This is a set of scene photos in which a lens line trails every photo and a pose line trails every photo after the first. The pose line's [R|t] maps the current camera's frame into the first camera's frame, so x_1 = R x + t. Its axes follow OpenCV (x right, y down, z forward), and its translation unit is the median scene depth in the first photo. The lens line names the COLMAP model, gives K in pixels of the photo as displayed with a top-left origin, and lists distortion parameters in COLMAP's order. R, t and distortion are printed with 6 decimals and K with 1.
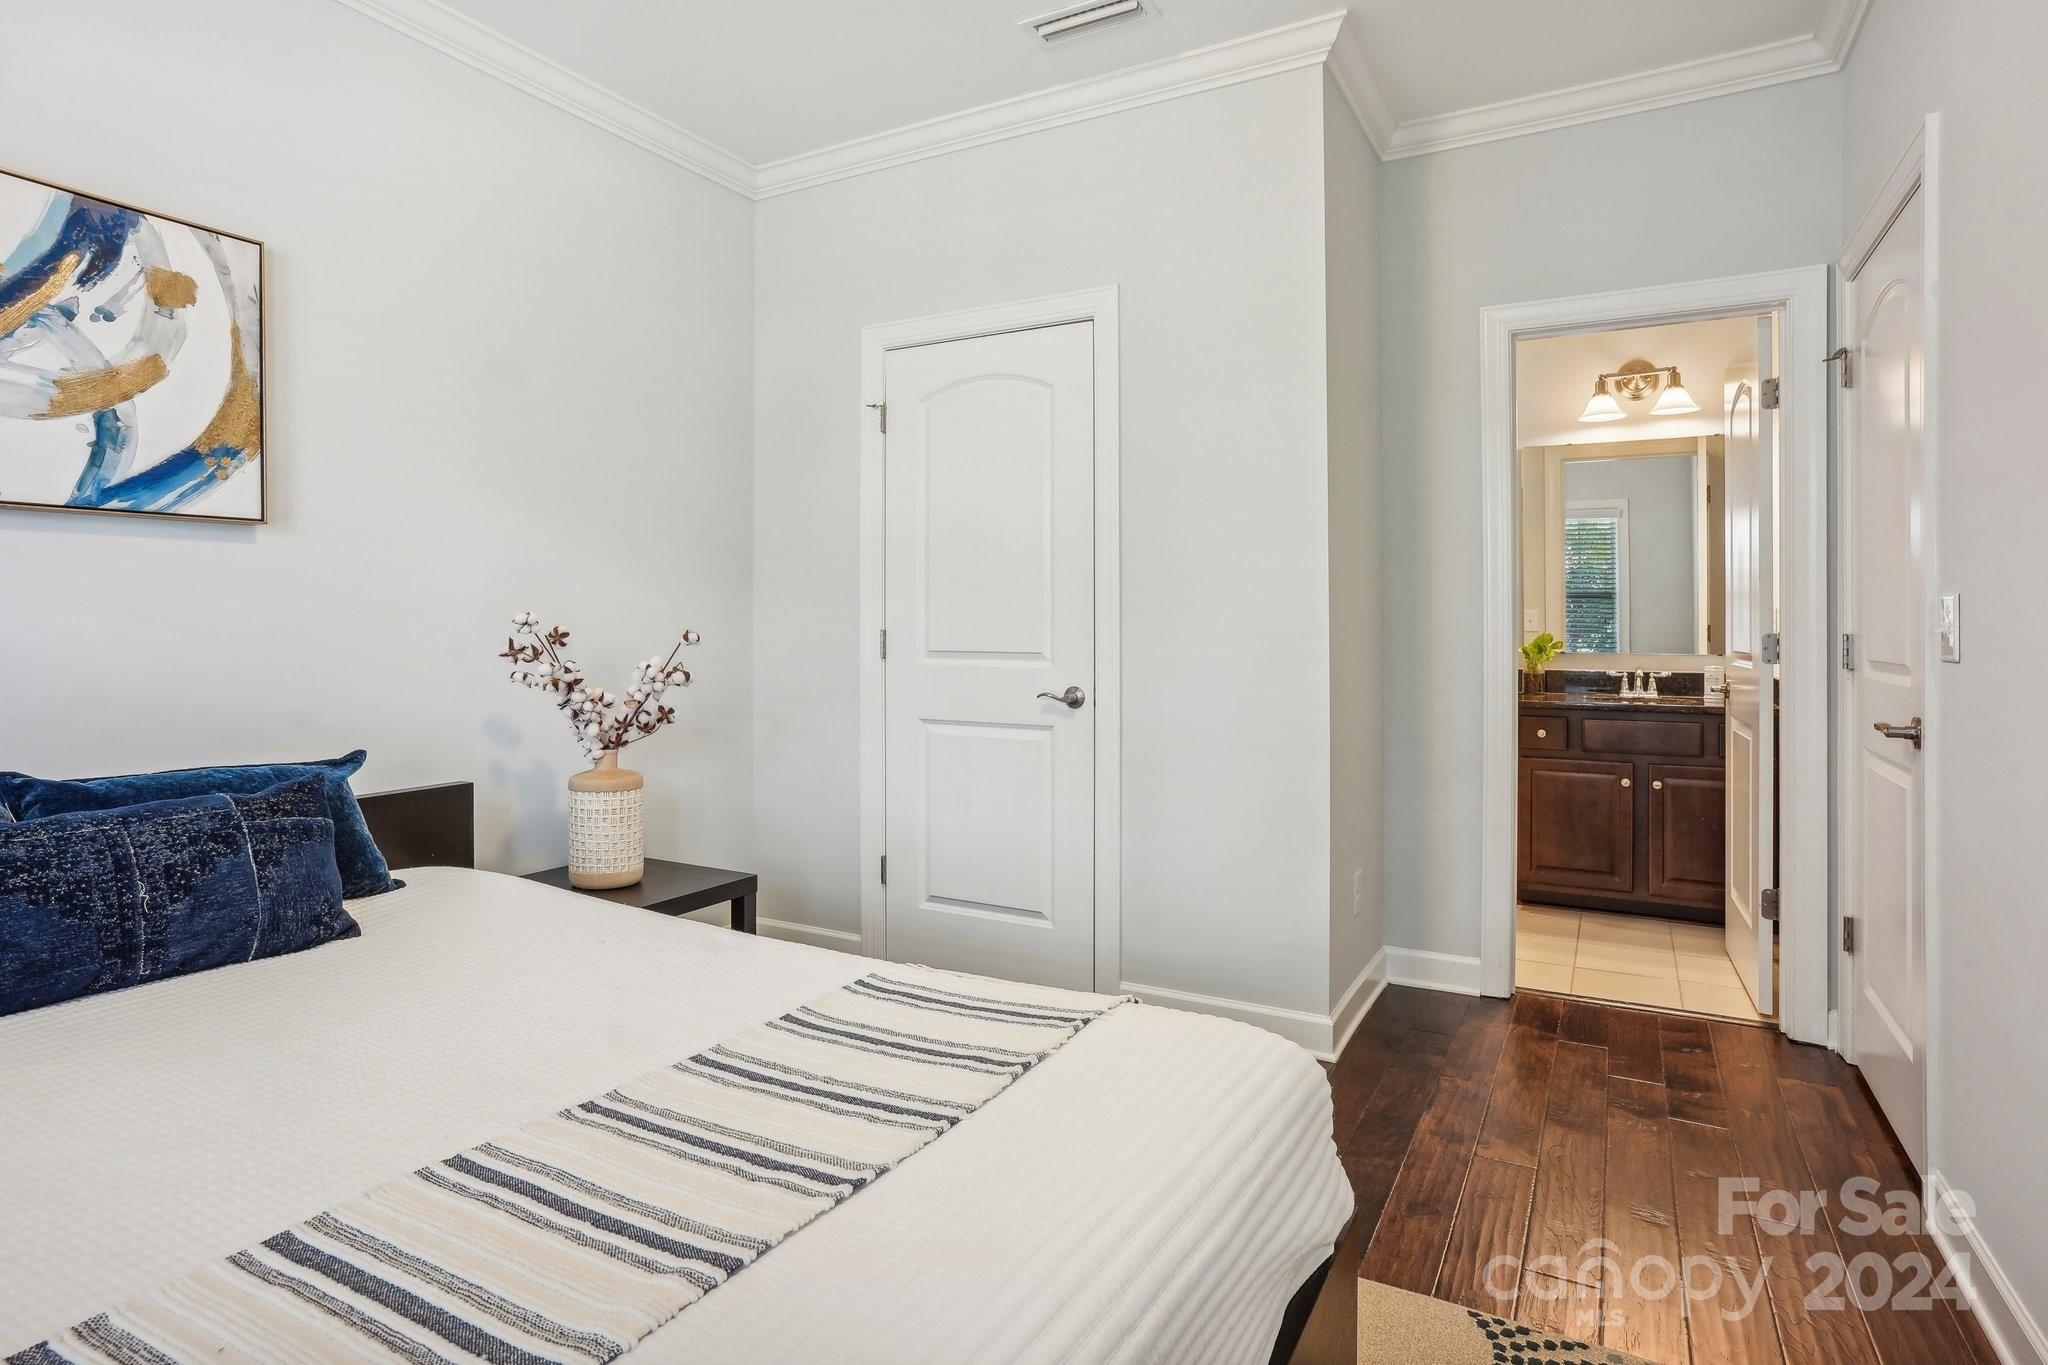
lens RADIAL K [[1068.8, 0, 1015.9], [0, 1068.8, 661.8], [0, 0, 1]] dist [-0.034911, 0.001736]
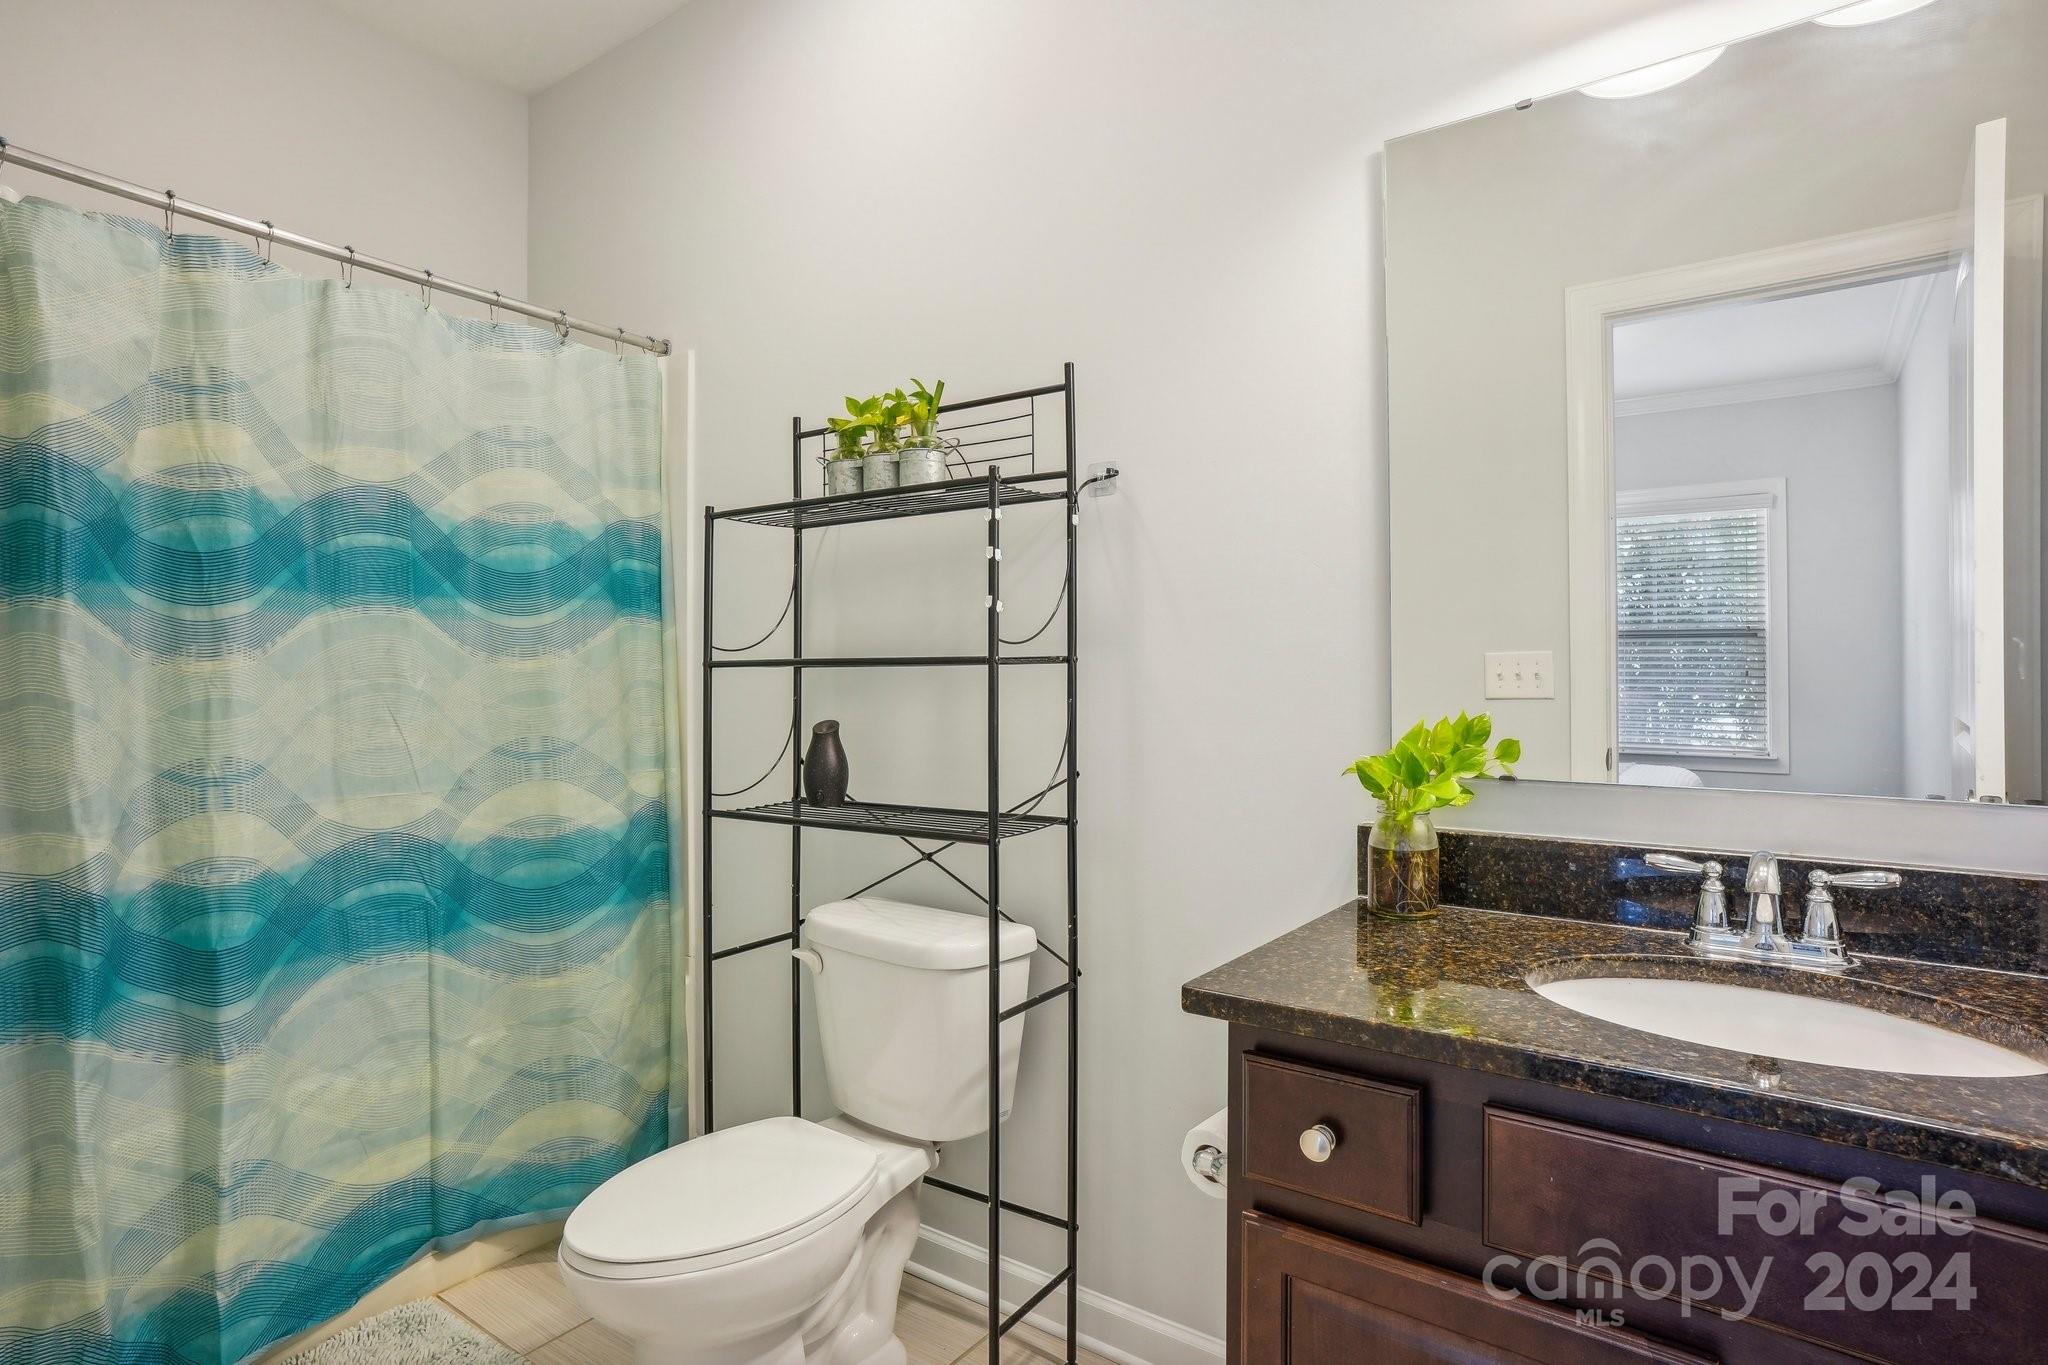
lens RADIAL K [[1068.8, 0, 1017.6], [0, 1068.8, 694.6], [0, 0, 1]] dist [-0.034911, 0.001736]
pose [[0.992106, -0.006351, -0.125241, 0.496360], [0.003249, 0.999683, -0.024959, -0.030497], [0.125359, 0.024355, 0.991812, 0.811461]]
